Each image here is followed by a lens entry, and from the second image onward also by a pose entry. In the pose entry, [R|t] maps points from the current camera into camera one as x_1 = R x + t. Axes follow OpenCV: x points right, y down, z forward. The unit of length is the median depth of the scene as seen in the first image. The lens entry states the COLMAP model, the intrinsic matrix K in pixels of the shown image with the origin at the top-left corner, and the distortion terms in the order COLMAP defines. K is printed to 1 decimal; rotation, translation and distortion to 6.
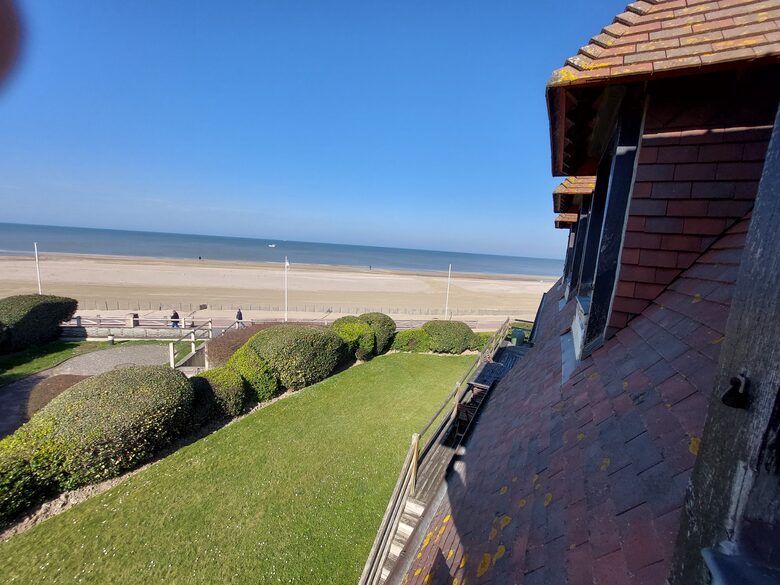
lens RADIAL K [[316.2, 0, 390.0], [0, 316.2, 292.5], [0, 0, 1]] dist [-0.013600, -0.000319]
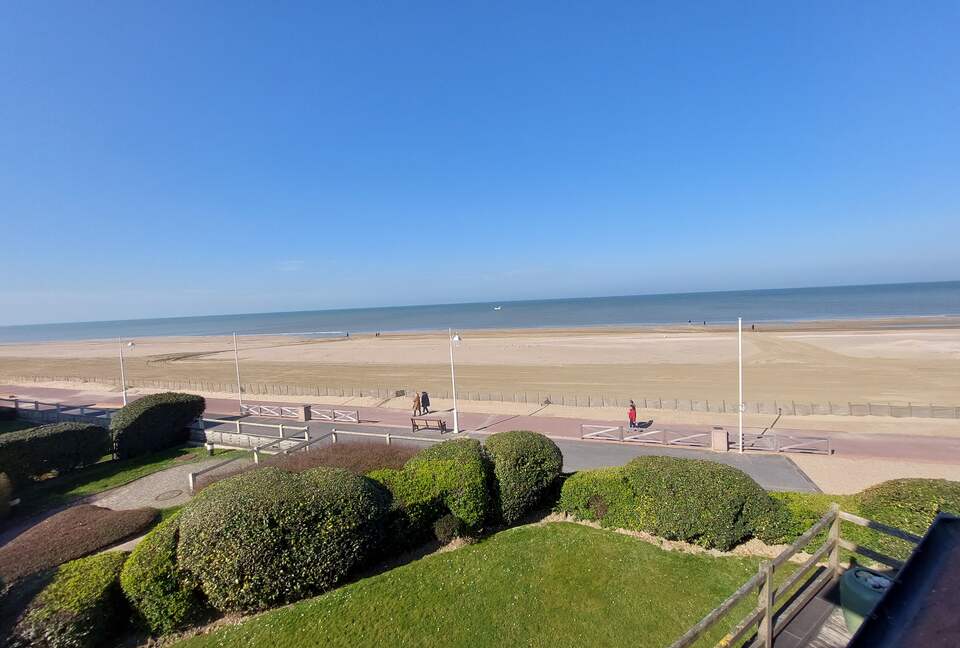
lens RADIAL K [[392.5, 0, 484.0], [0, 392.5, 335.1], [0, 0, 1]] dist [-0.026559, 0.006320]
pose [[0.852377, -0.065215, -0.518845, 0.254522], [0.032649, 0.996894, -0.071664, -0.049080], [0.521907, 0.044145, 0.851859, 0.471343]]
